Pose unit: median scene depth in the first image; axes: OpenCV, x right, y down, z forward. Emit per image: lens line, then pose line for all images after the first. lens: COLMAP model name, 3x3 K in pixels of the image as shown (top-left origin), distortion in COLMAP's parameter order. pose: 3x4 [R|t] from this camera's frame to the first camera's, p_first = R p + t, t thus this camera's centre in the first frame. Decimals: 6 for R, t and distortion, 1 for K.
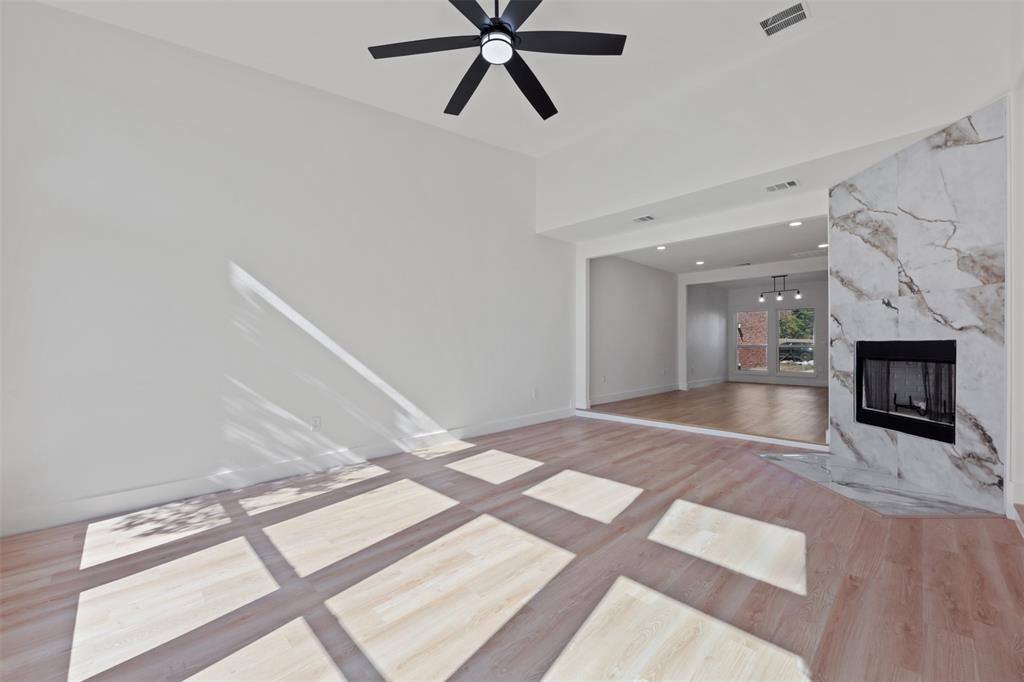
lens RADIAL K [[400.4, 0, 509.7], [0, 400.4, 346.0], [0, 0, 1]] dist [0.008713, -0.002597]
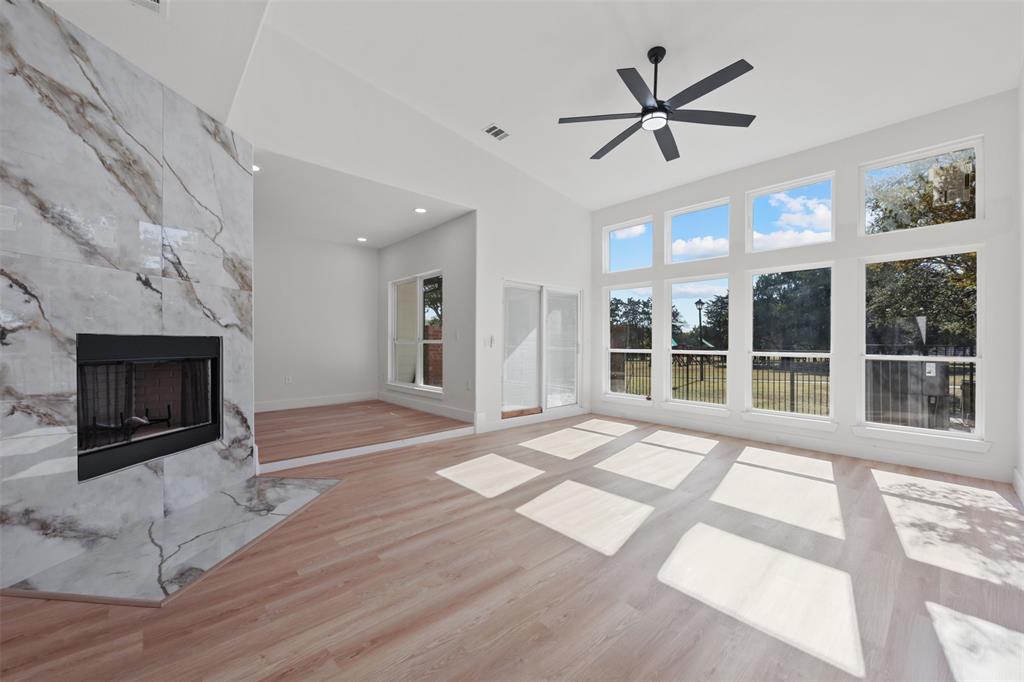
lens RADIAL K [[400.4, 0, 516.9], [0, 400.4, 342.1], [0, 0, 1]] dist [0.008713, -0.002597]
pose [[-0.999717, -0.003373, 0.023537, 0.316048], [-0.003315, 0.999991, 0.002476, -0.005212], [-0.023545, 0.002398, -0.999720, 1.910754]]
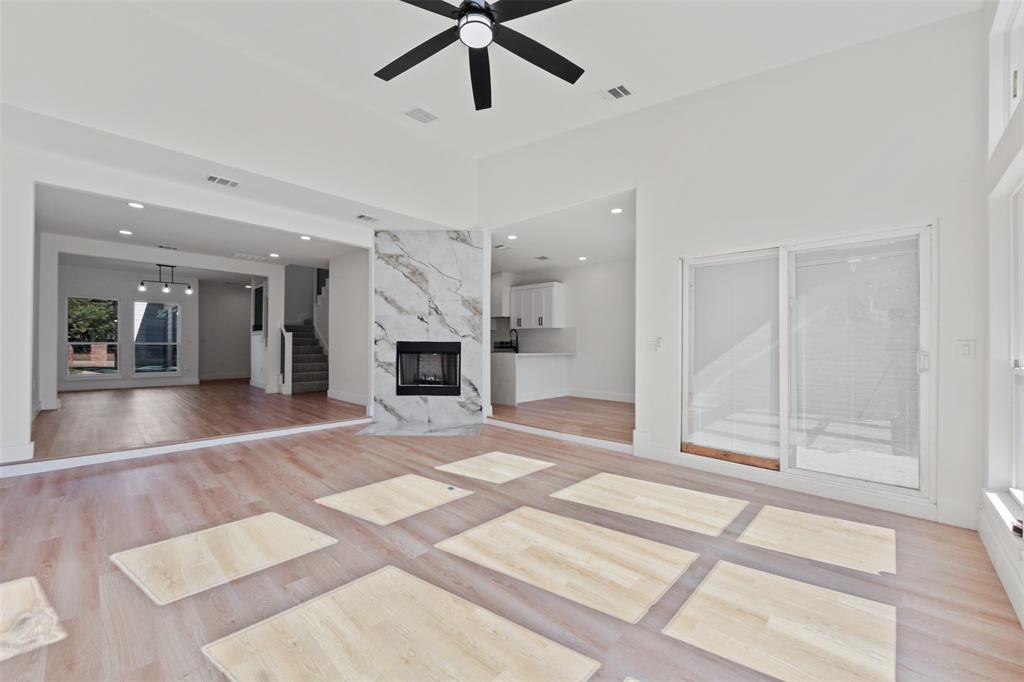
lens RADIAL K [[400.4, 0, 519.7], [0, 400.4, 342.4], [0, 0, 1]] dist [0.008713, -0.002597]
pose [[-0.045819, 0.007858, 0.998919, -0.802862], [-0.005488, 0.999952, -0.008118, 0.002102], [-0.998935, -0.005854, -0.045773, 0.765700]]
